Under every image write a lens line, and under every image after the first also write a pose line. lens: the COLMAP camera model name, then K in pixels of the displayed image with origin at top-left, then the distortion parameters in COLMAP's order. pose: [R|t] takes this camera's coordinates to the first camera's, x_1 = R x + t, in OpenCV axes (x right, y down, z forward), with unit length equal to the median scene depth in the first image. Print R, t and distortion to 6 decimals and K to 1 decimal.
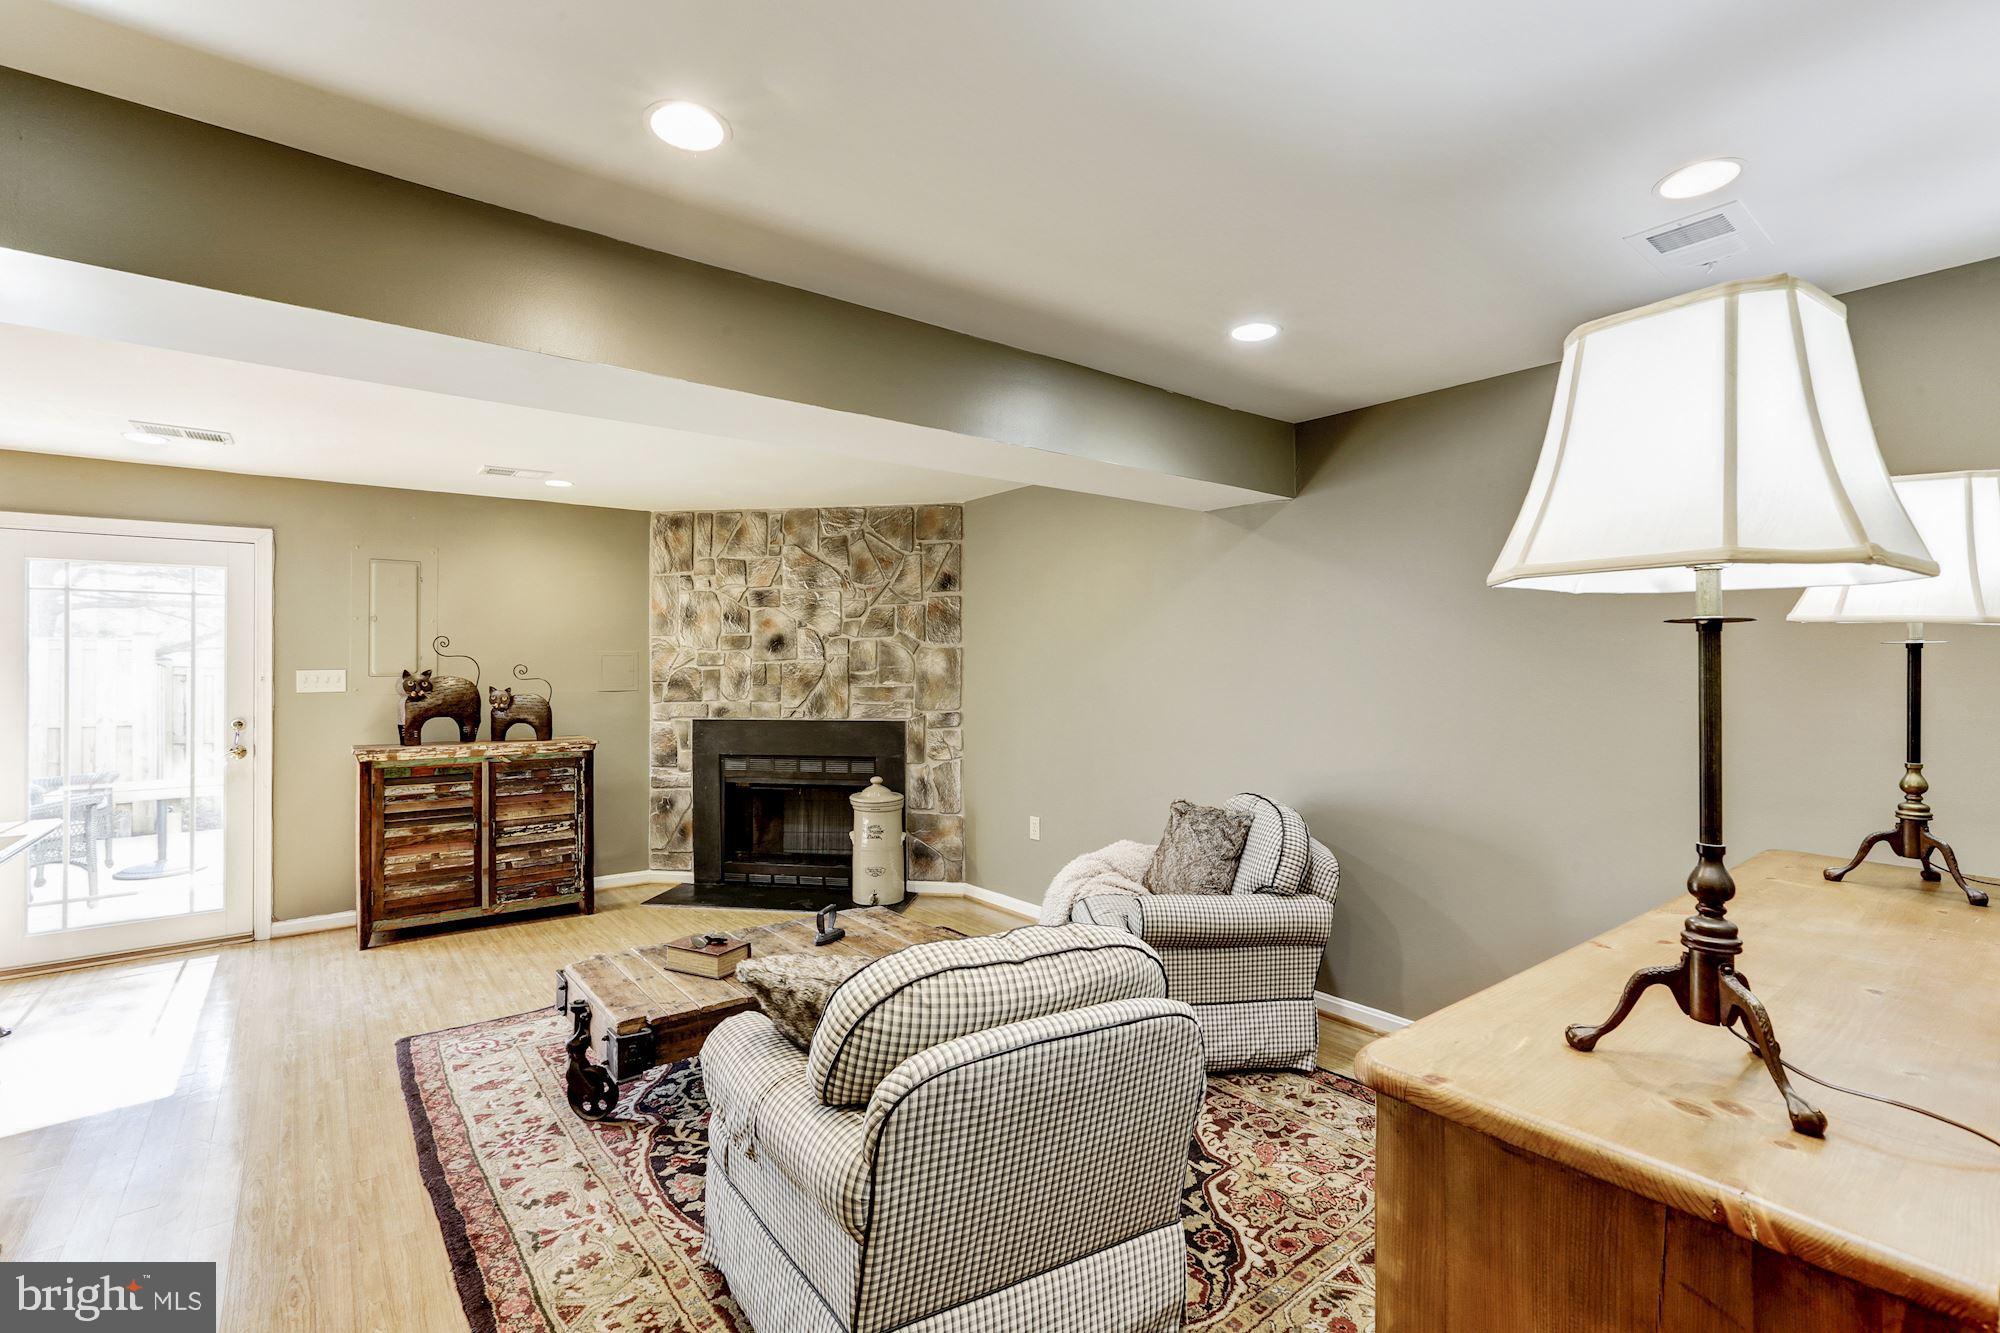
lens RADIAL K [[912.9, 0, 986.4], [0, 912.9, 664.3], [0, 0, 1]] dist [-0.003575, 0.000033]
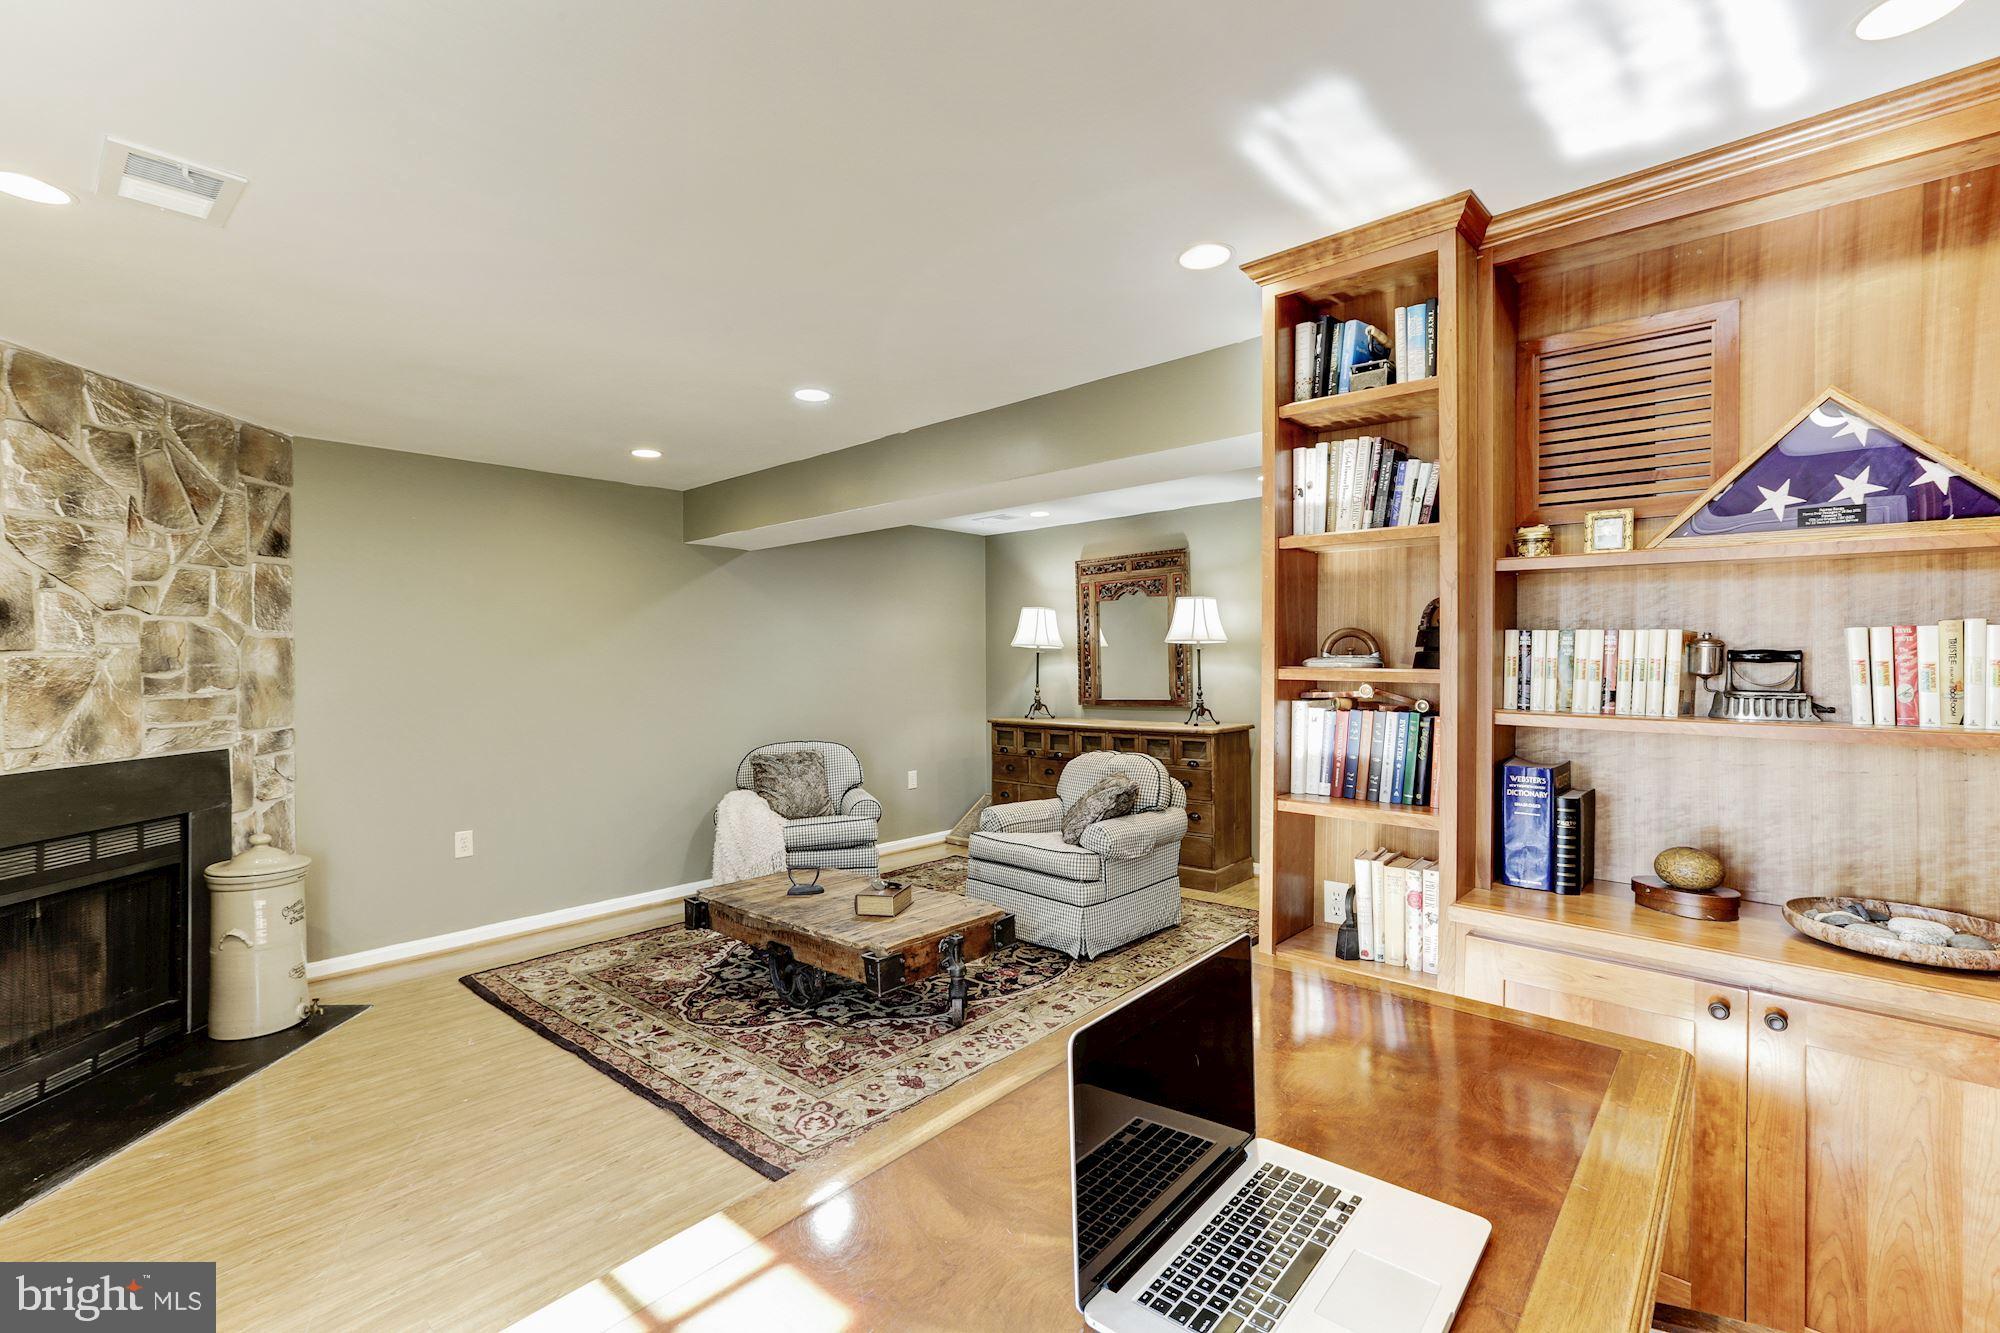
lens RADIAL K [[912.9, 0, 986.6], [0, 912.9, 664.9], [0, 0, 1]] dist [-0.003575, 0.000033]
pose [[-0.189263, 0.000320, 0.981926, -0.822460], [0.000955, 1.000000, -0.000142, 0.003218], [-0.981926, 0.000911, -0.189263, 0.591888]]
